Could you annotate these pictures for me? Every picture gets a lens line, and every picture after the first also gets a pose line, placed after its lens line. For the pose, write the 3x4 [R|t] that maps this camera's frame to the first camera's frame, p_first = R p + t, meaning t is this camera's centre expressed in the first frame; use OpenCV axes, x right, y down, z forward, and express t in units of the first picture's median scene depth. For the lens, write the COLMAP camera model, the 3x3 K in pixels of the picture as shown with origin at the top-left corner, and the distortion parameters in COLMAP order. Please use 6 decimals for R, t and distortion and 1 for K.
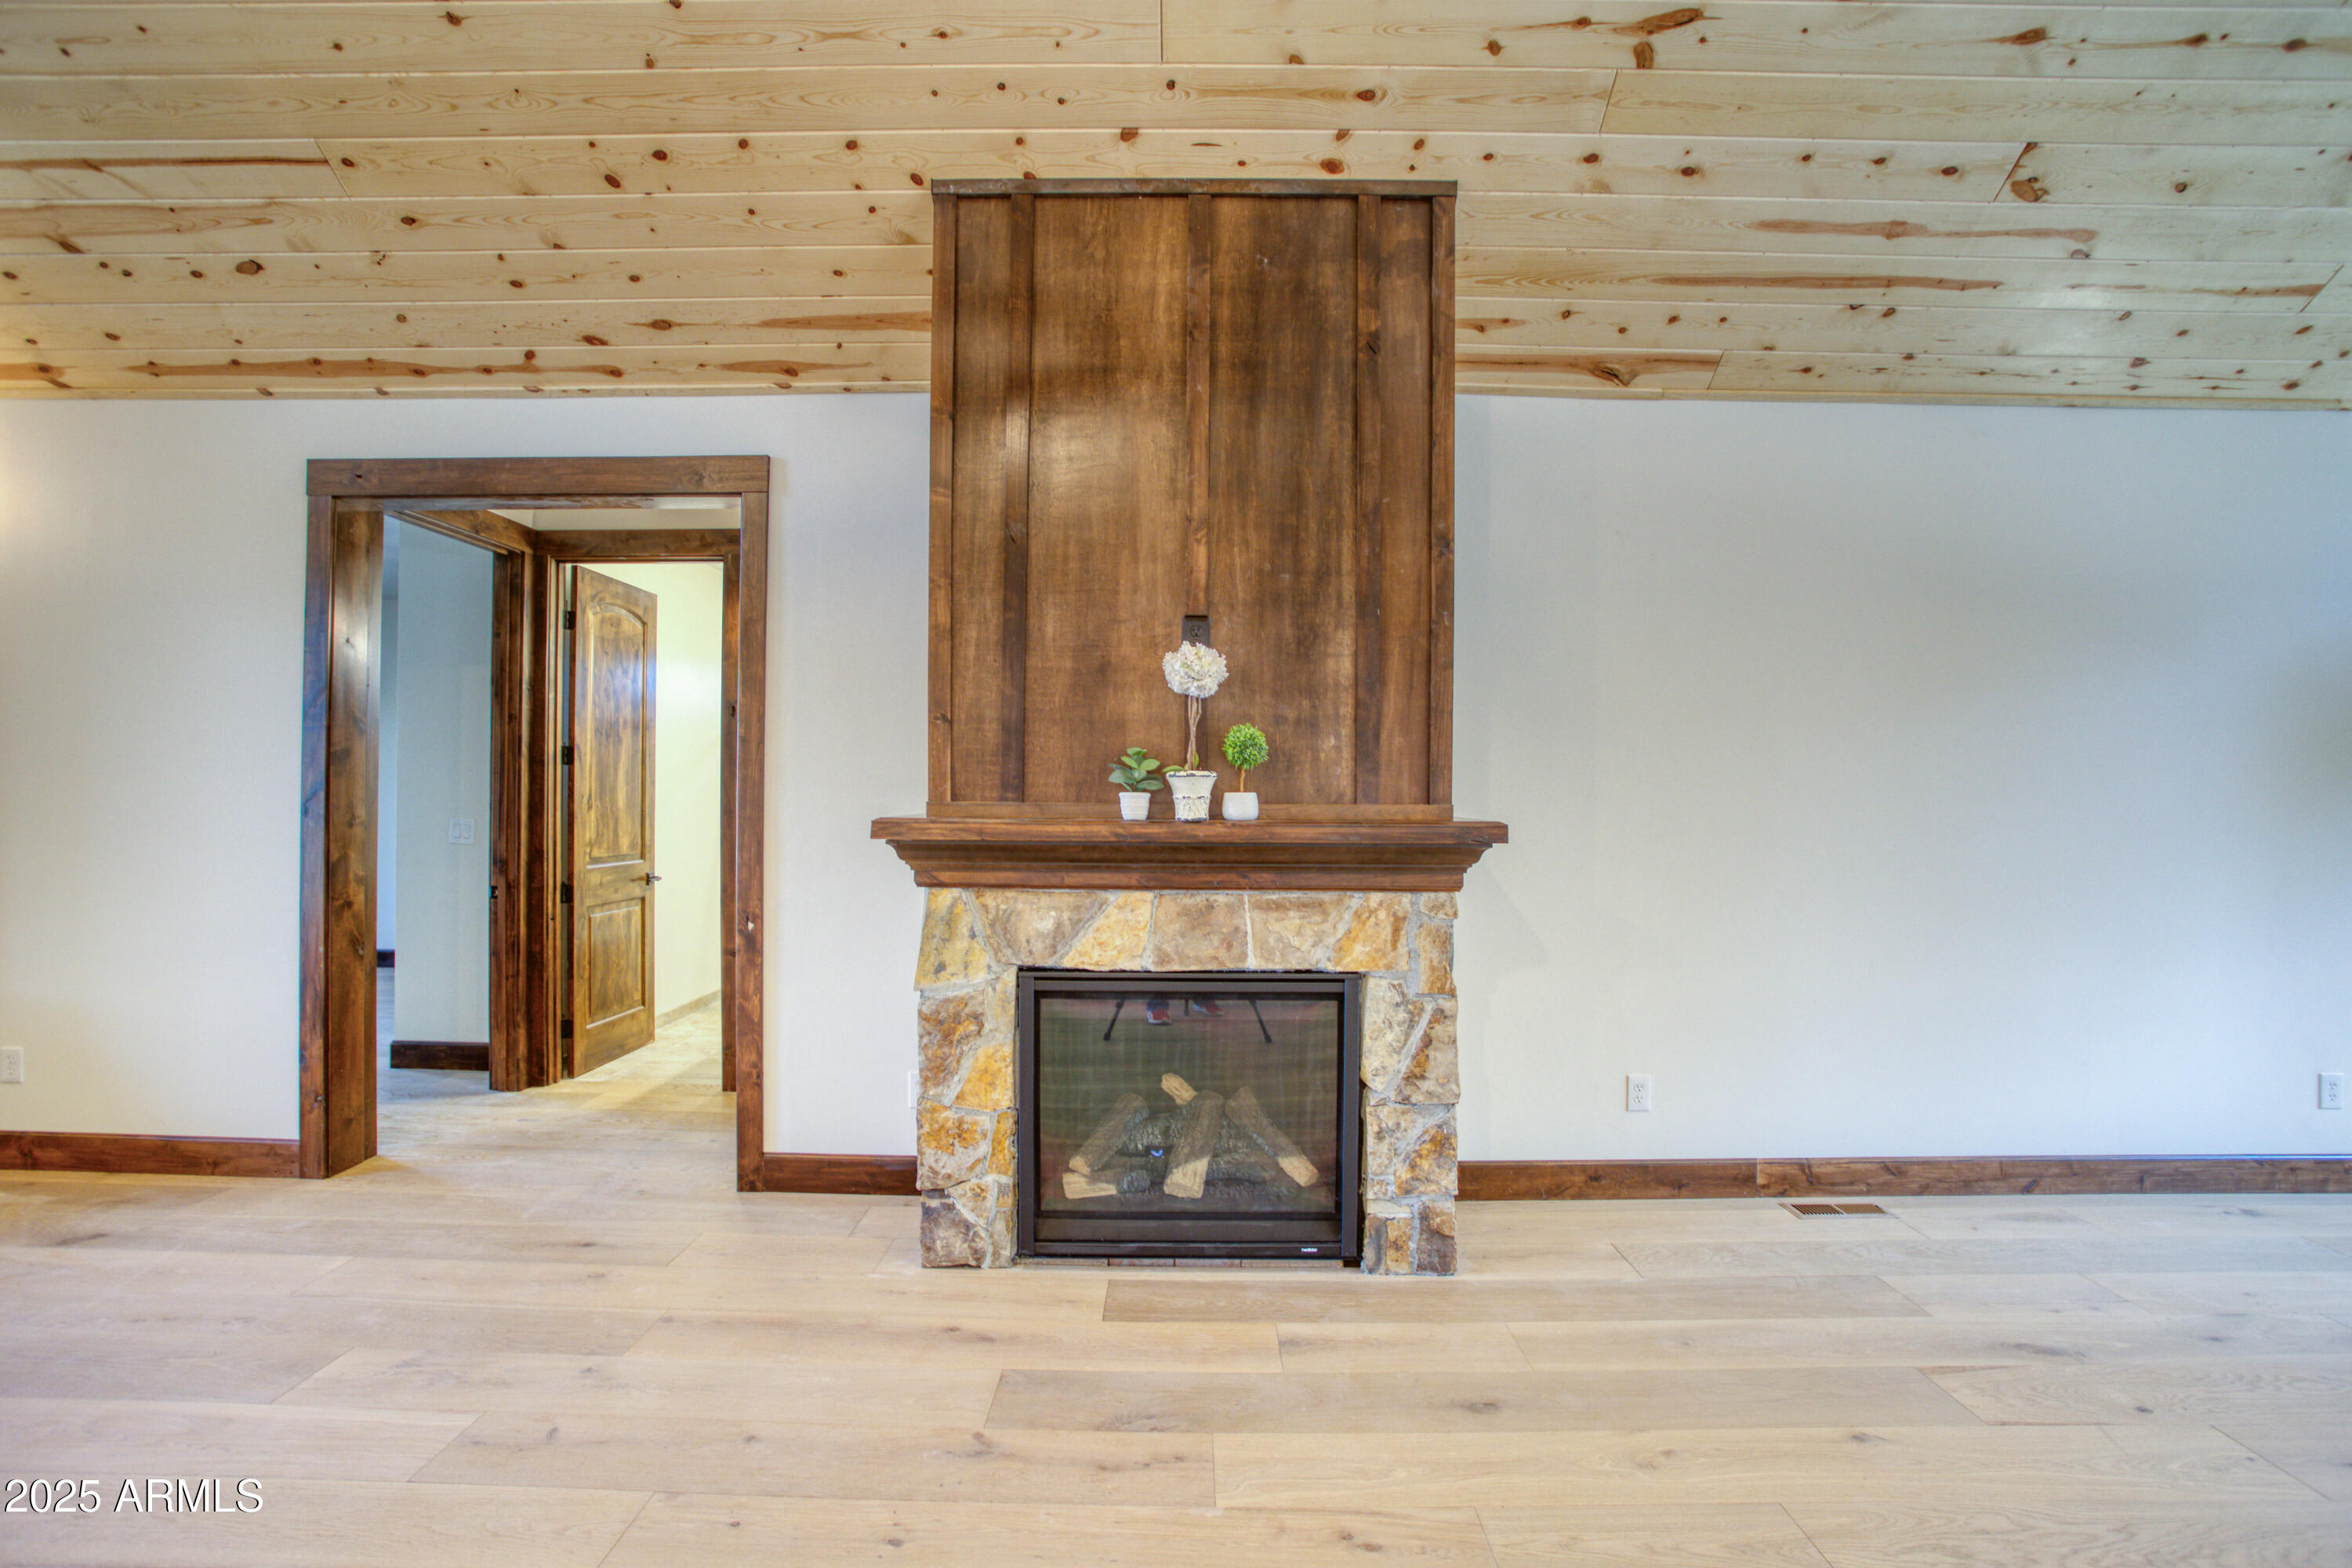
lens RADIAL K [[1106.6, 0, 1176.0], [0, 1106.6, 784.0], [0, 0, 1]] dist [-0.082152, 0.034651]
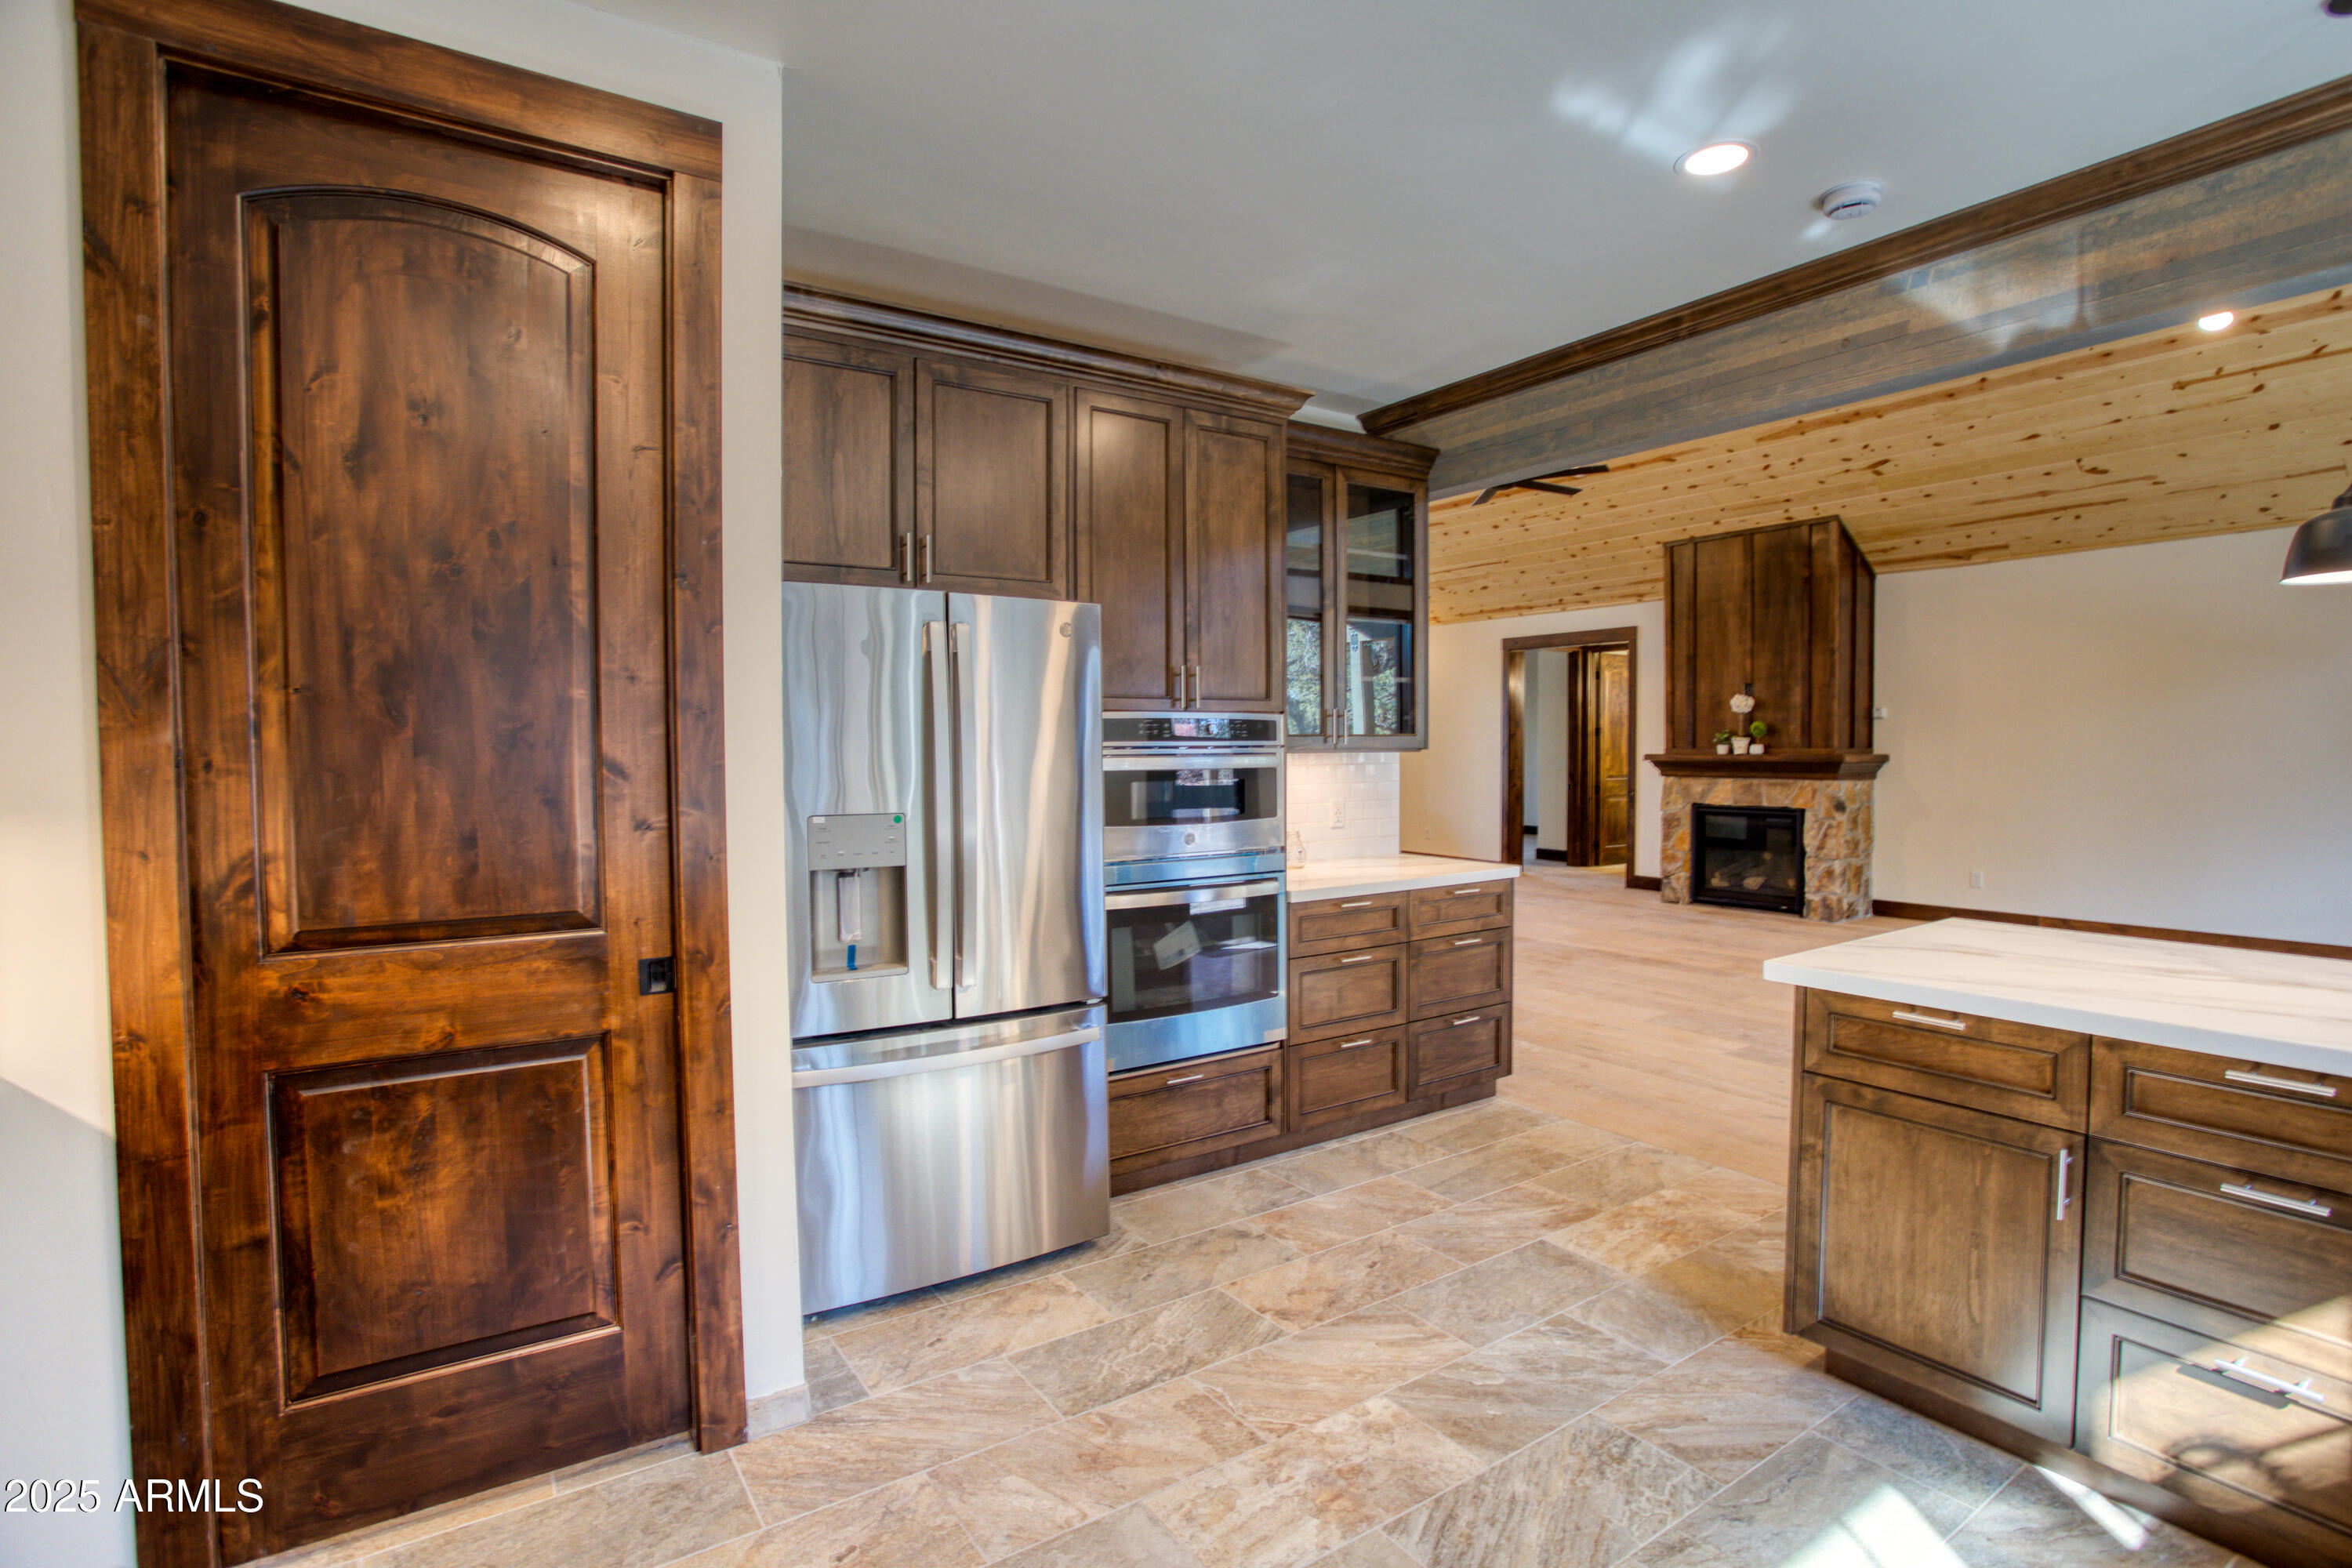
lens RADIAL K [[1165.5, 0, 1176.0], [0, 1165.5, 784.0], [0, 0, 1]] dist [-0.000706, -0.000102]
pose [[0.545877, 0.018903, -0.837652, 1.755421], [0.010963, 0.999499, 0.029700, 0.002862], [0.837794, -0.025396, 0.545396, -1.916966]]
